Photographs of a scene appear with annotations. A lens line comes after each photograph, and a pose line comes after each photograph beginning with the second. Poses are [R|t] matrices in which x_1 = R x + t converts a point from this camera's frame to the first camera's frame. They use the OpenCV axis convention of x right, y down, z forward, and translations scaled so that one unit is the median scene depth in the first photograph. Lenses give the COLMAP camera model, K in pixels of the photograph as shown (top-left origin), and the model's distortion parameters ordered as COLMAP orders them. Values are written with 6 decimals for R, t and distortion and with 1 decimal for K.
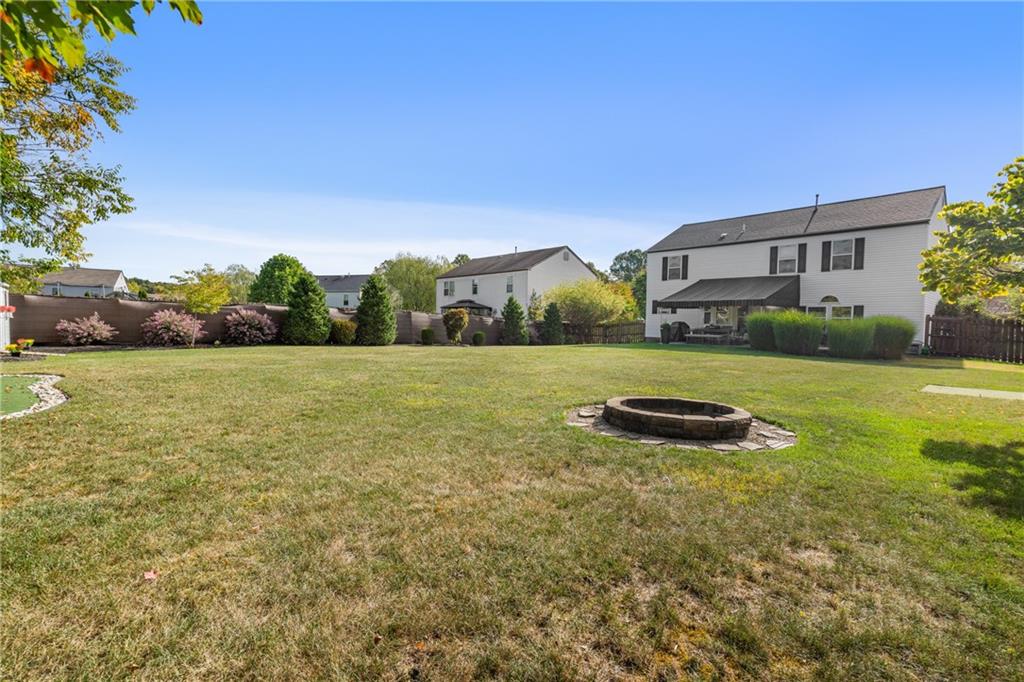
lens RADIAL K [[475.2, 0, 512.0], [0, 475.2, 341.0], [0, 0, 1]] dist [-0.003595, 0.000085]
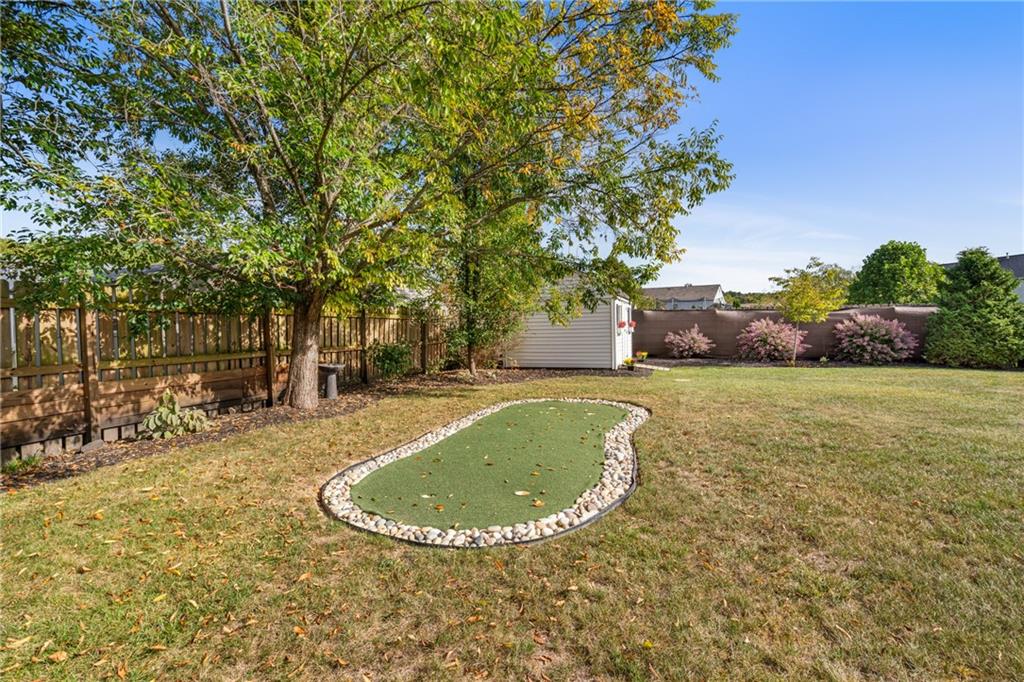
lens RADIAL K [[475.2, 0, 512.0], [0, 475.2, 341.0], [0, 0, 1]] dist [-0.003595, 0.000085]
pose [[0.452863, 0.003255, -0.891574, -0.175537], [-0.014631, 0.999886, -0.003782, -0.016893], [0.891460, 0.014757, 0.452859, 0.216733]]
